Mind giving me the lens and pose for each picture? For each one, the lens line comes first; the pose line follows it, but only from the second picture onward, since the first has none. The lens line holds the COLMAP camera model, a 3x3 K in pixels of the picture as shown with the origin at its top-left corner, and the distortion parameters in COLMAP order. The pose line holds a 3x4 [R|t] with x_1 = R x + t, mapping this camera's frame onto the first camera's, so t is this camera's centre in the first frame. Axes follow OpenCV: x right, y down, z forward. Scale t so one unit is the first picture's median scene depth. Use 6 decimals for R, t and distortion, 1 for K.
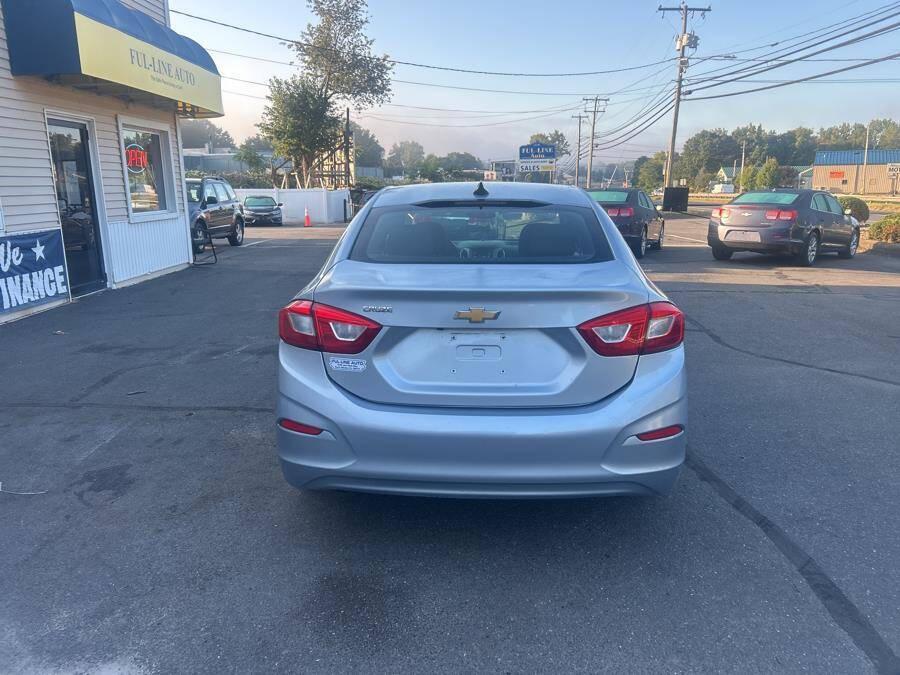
lens RADIAL K [[677.0, 0, 454.5], [0, 677.0, 341.0], [0, 0, 1]] dist [0.048936, -0.051504]
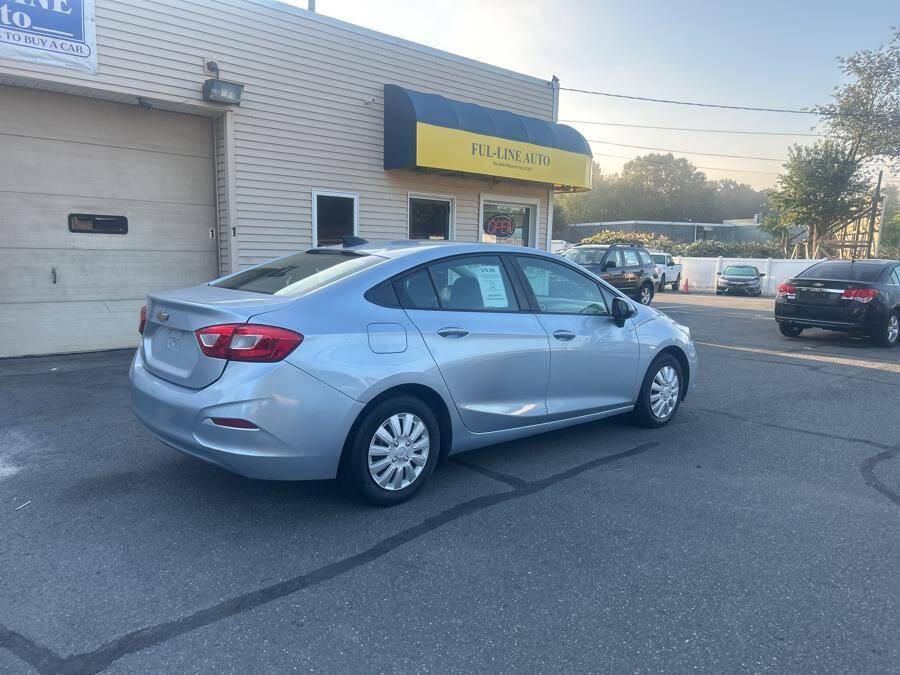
lens RADIAL K [[677.0, 0, 444.7], [0, 677.0, 345.0], [0, 0, 1]] dist [0.048936, -0.051504]
pose [[0.703142, 0.120158, -0.700824, 0.461809], [-0.185098, 0.982569, -0.017246, -0.019622], [0.686535, 0.141848, 0.713126, 0.104504]]
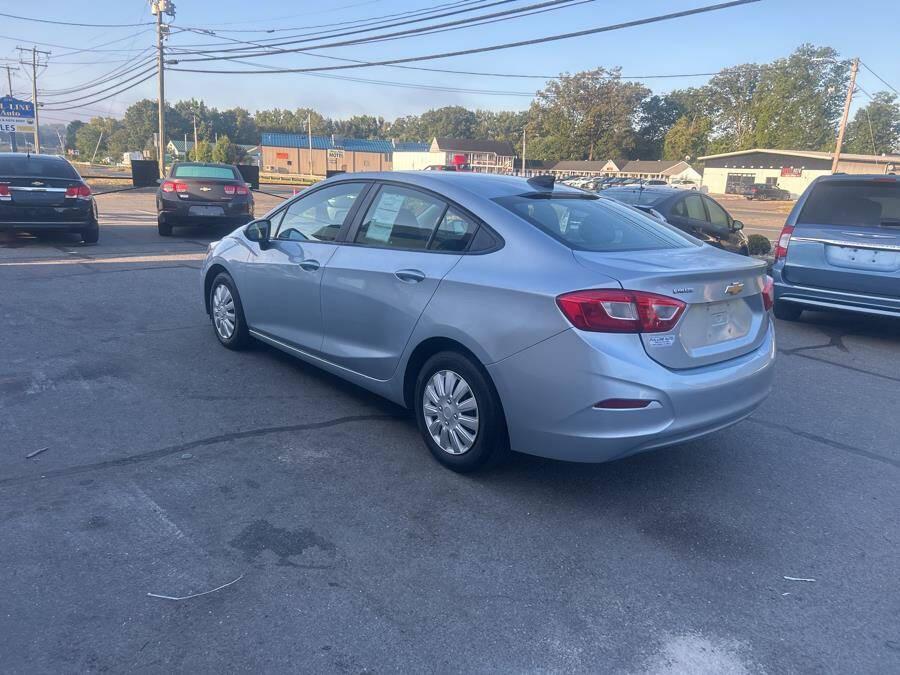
lens RADIAL K [[677.0, 0, 457.0], [0, 677.0, 342.7], [0, 0, 1]] dist [0.048936, -0.051504]
pose [[0.723598, -0.129576, 0.677950, -0.371494], [0.103315, 0.991488, 0.079231, -0.028015], [-0.682446, 0.012711, 0.730826, 0.120573]]
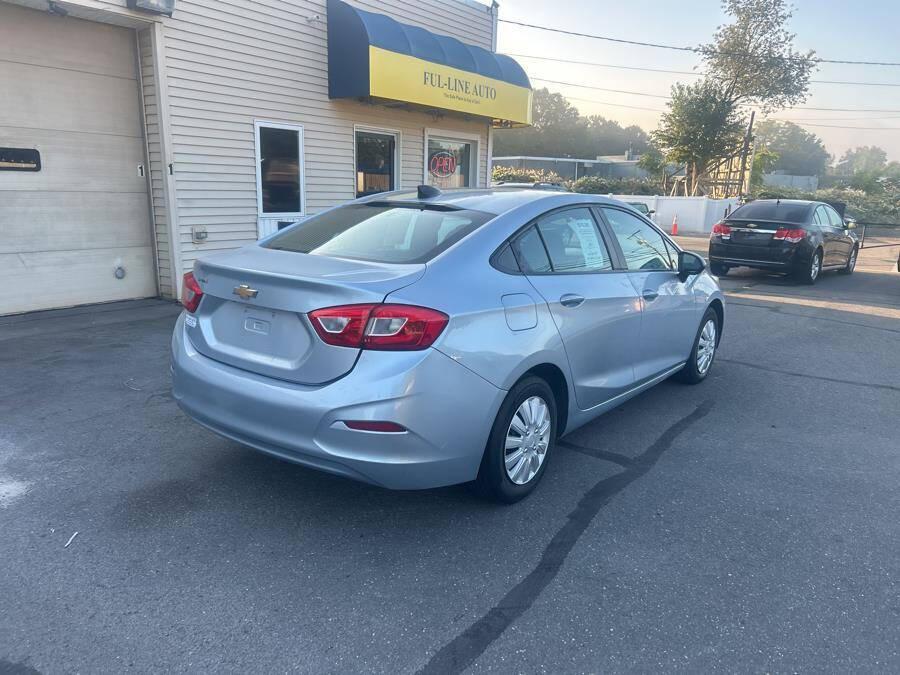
lens RADIAL K [[677.0, 0, 448.9], [0, 677.0, 348.2], [0, 0, 1]] dist [0.048936, -0.051504]
pose [[0.823673, 0.157823, -0.544660, 0.297536], [-0.157836, 0.986341, 0.047115, -0.016129], [0.544656, 0.047159, 0.837332, 0.056963]]
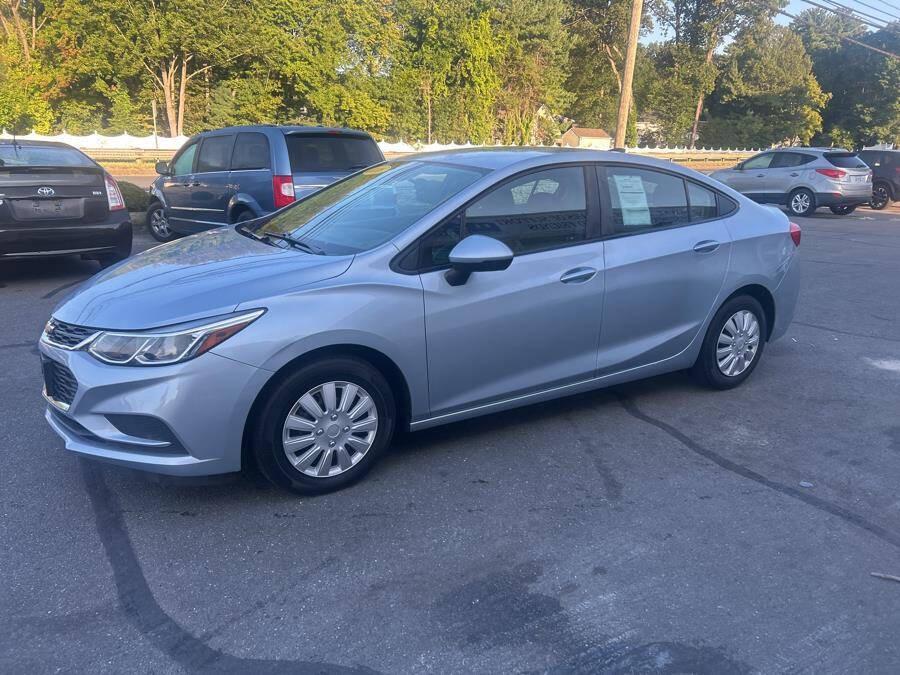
lens RADIAL K [[677.0, 0, 447.0], [0, 677.0, 334.5], [0, 0, 1]] dist [0.048936, -0.051504]
pose [[-0.576288, -0.229425, 0.784382, -0.381275], [0.160748, 0.909216, 0.384040, -0.200625], [-0.801281, 0.347406, -0.487091, 0.872650]]
